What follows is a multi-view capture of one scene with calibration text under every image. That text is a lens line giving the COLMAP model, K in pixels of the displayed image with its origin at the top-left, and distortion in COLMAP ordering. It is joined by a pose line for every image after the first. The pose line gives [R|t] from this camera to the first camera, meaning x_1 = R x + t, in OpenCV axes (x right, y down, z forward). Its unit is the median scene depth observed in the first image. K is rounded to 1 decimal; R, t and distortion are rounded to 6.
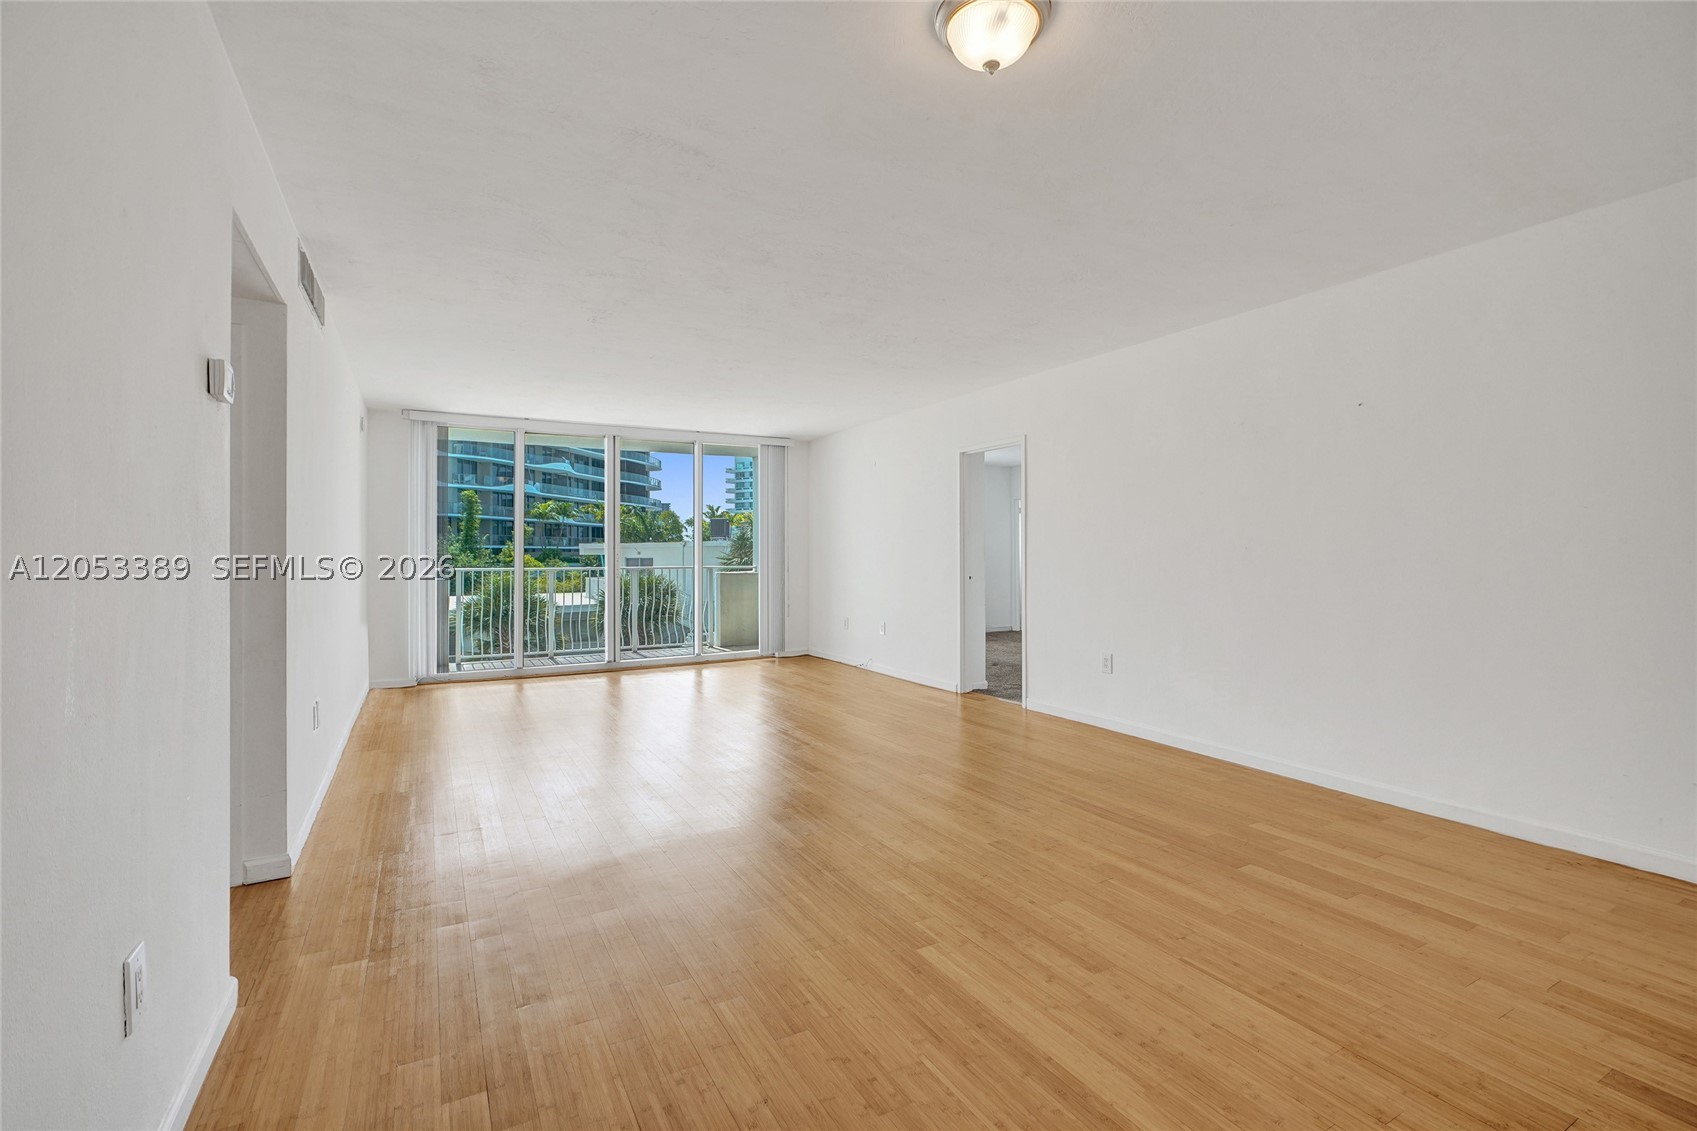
lens RADIAL K [[782.3, 0, 868.4], [0, 782.3, 543.0], [0, 0, 1]] dist [-0.010335, 0.000427]
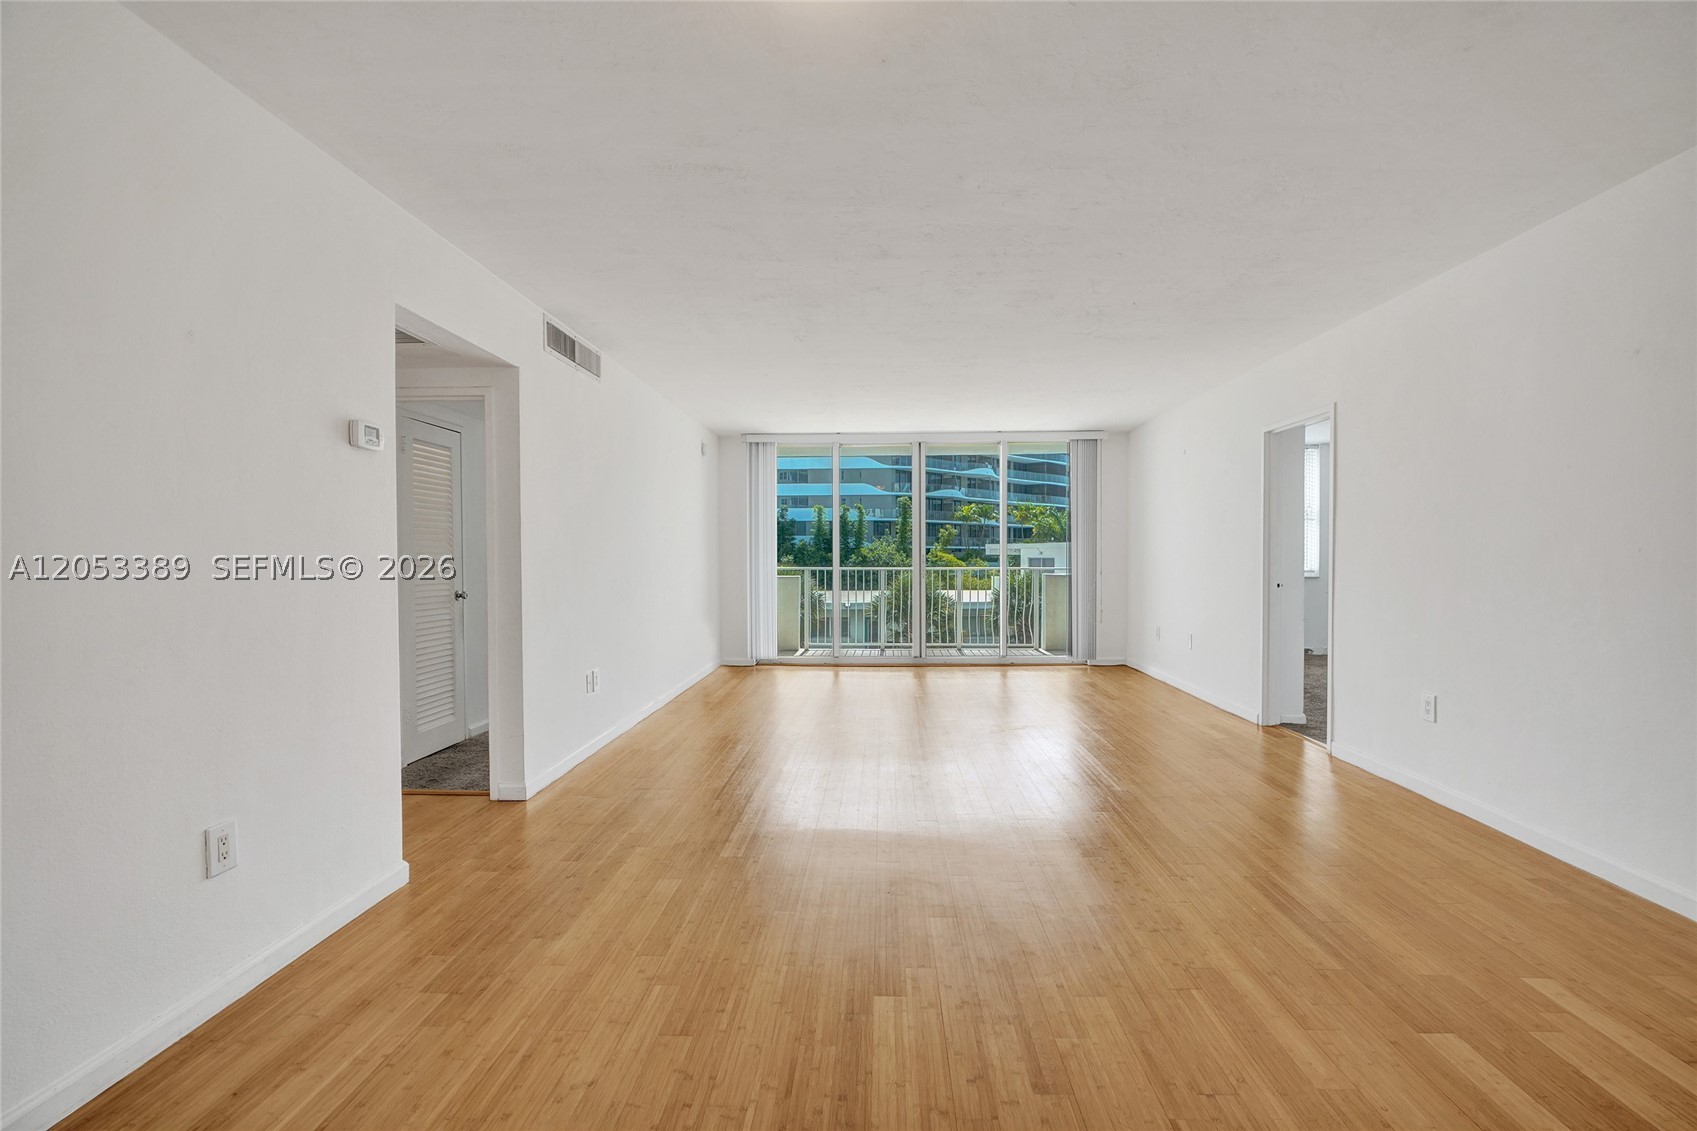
lens RADIAL K [[773.7, 0, 847.8], [0, 773.7, 554.2], [0, 0, 1]] dist [-0.006562, 0.000999]
pose [[0.842403, 0.001523, -0.538846, 0.139578], [0.006510, 0.999894, 0.013004, -0.001073], [0.538809, -0.014462, 0.842304, 0.063265]]
